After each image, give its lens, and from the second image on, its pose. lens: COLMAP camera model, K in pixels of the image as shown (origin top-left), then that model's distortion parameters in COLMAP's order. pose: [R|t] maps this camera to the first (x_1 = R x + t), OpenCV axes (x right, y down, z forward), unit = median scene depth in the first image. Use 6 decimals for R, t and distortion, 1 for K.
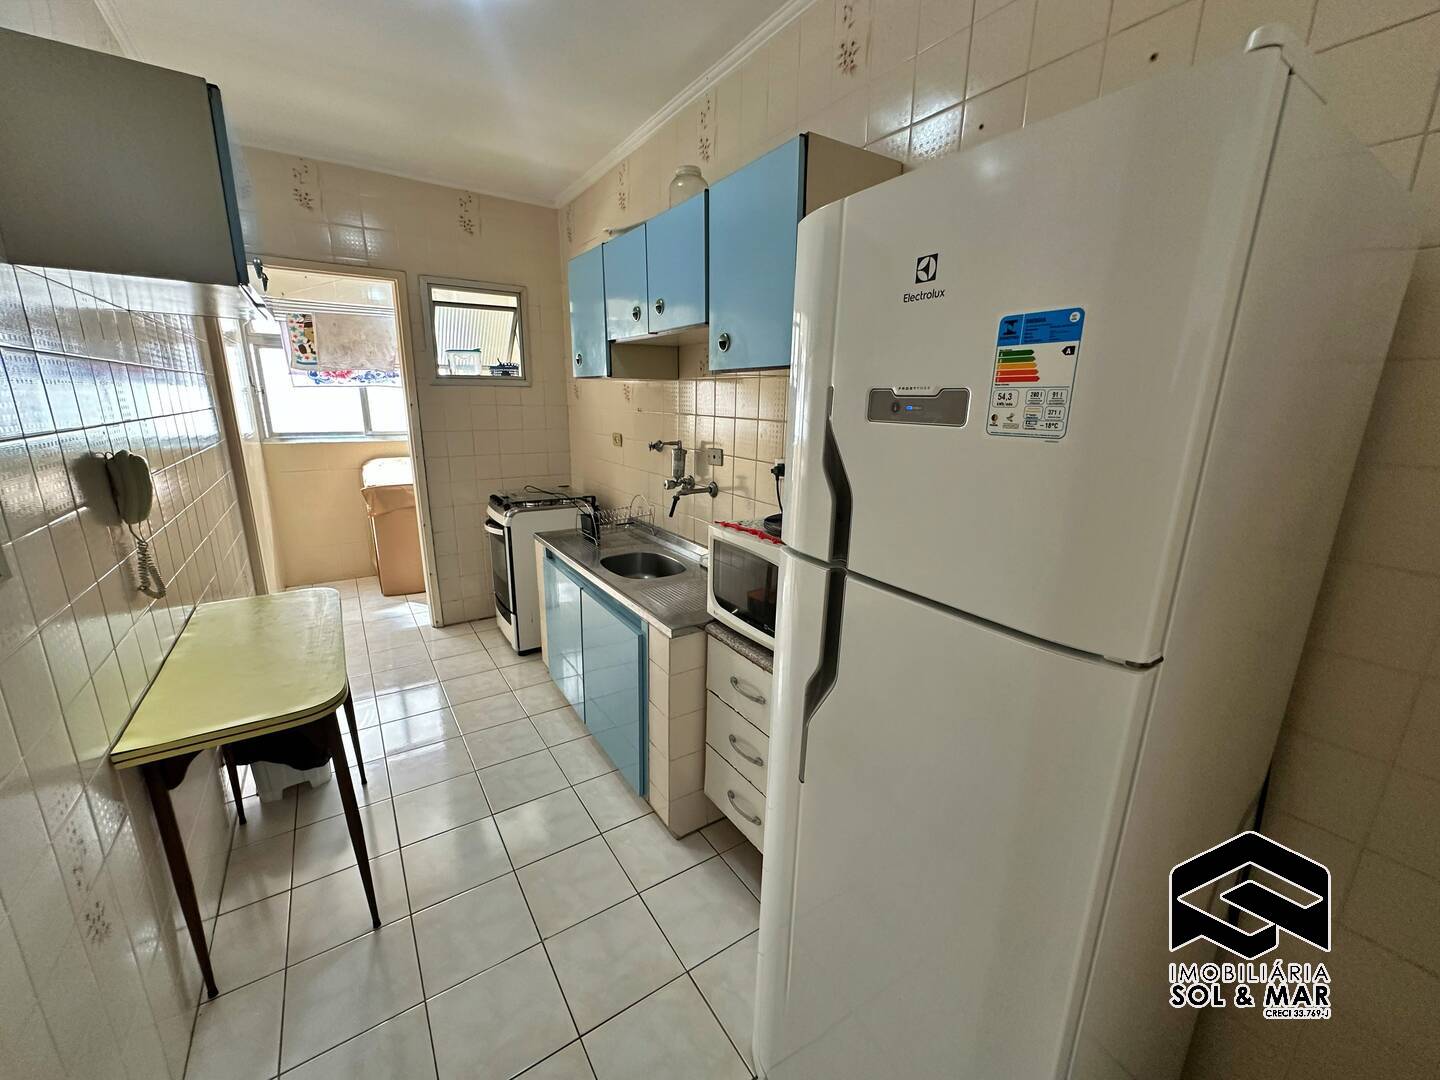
lens RADIAL K [[574.0, 0, 719.1], [0, 574.0, 541.5], [0, 0, 1]] dist [-0.003025, 0.000282]
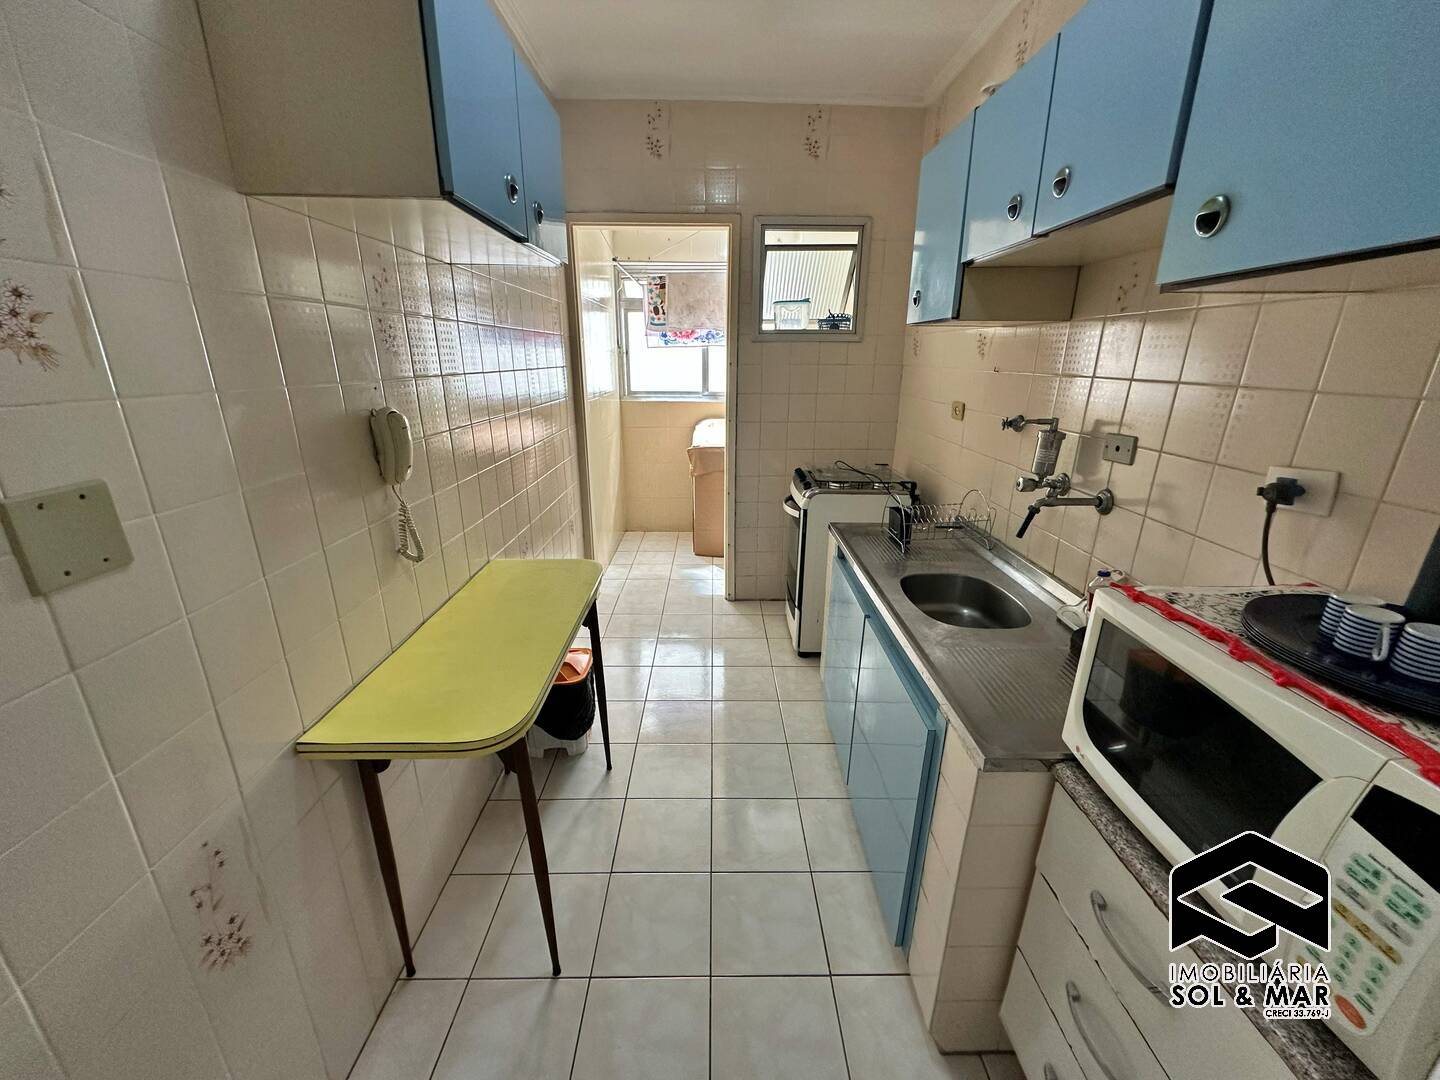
lens RADIAL K [[574.0, 0, 719.1], [0, 574.0, 541.5], [0, 0, 1]] dist [-0.003025, 0.000282]
pose [[0.837996, 0.158171, -0.522250, -0.021615], [-0.126477, 0.987306, 0.096078, -0.042108], [0.530817, -0.014460, 0.847363, 0.201979]]
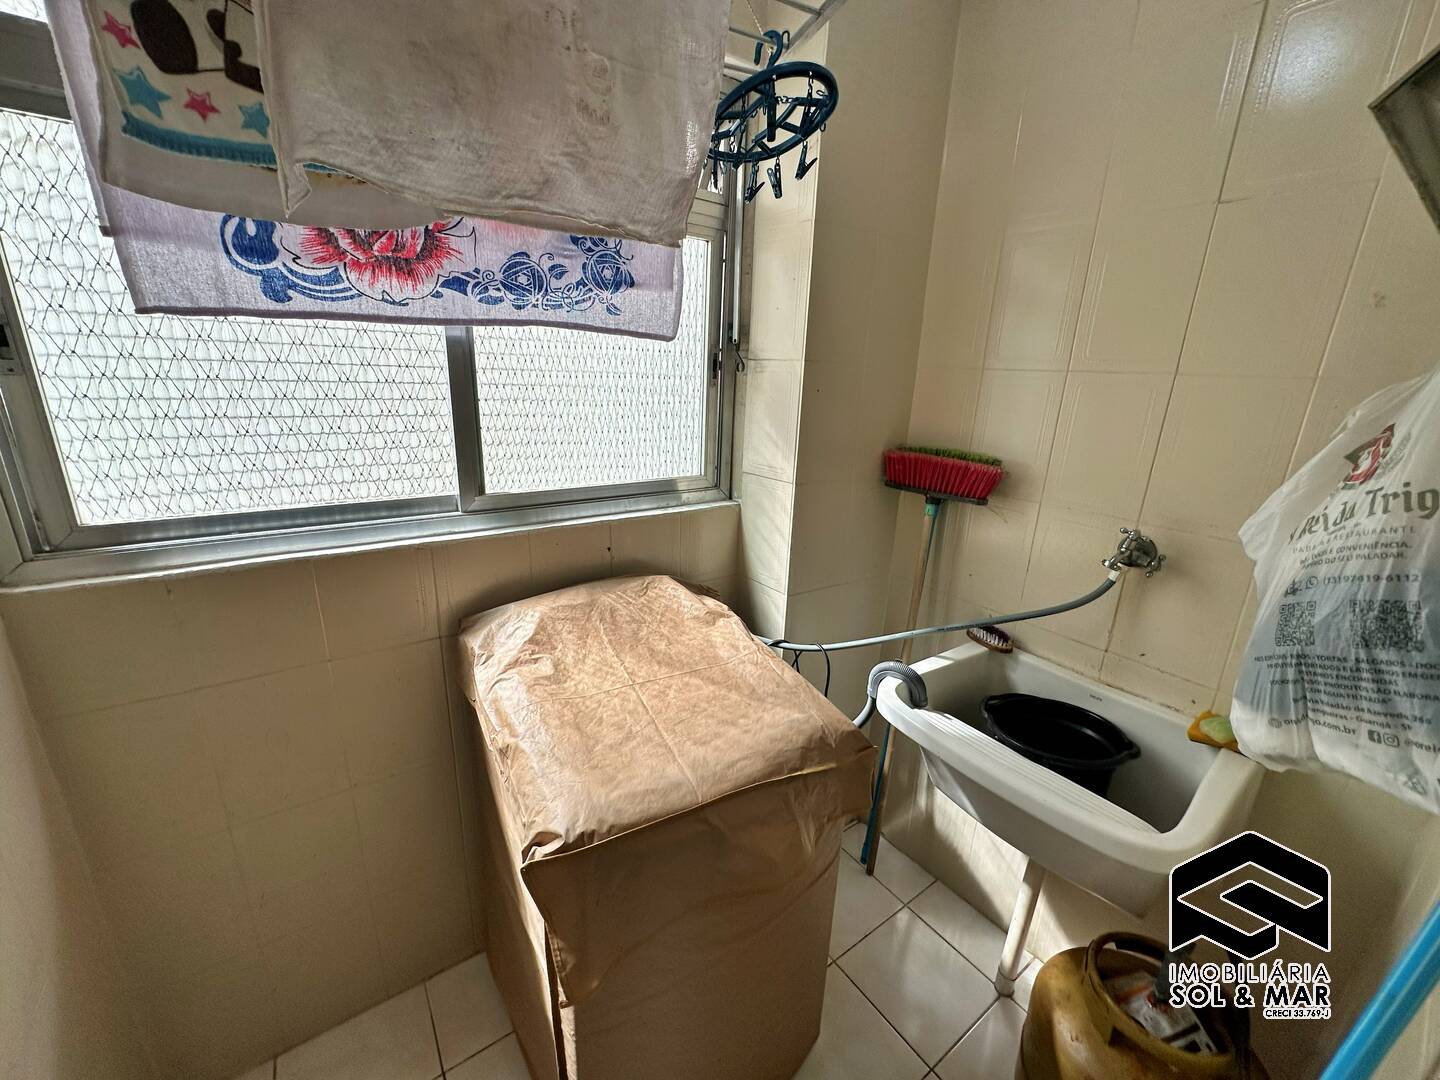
lens RADIAL K [[574.0, 0, 719.1], [0, 574.0, 541.5], [0, 0, 1]] dist [-0.003025, 0.000282]
pose [[0.999480, 0.012865, 0.029566, -0.704222], [-0.013735, 0.999474, 0.029392, -0.254380], [-0.029173, -0.029783, 0.999131, 1.013082]]
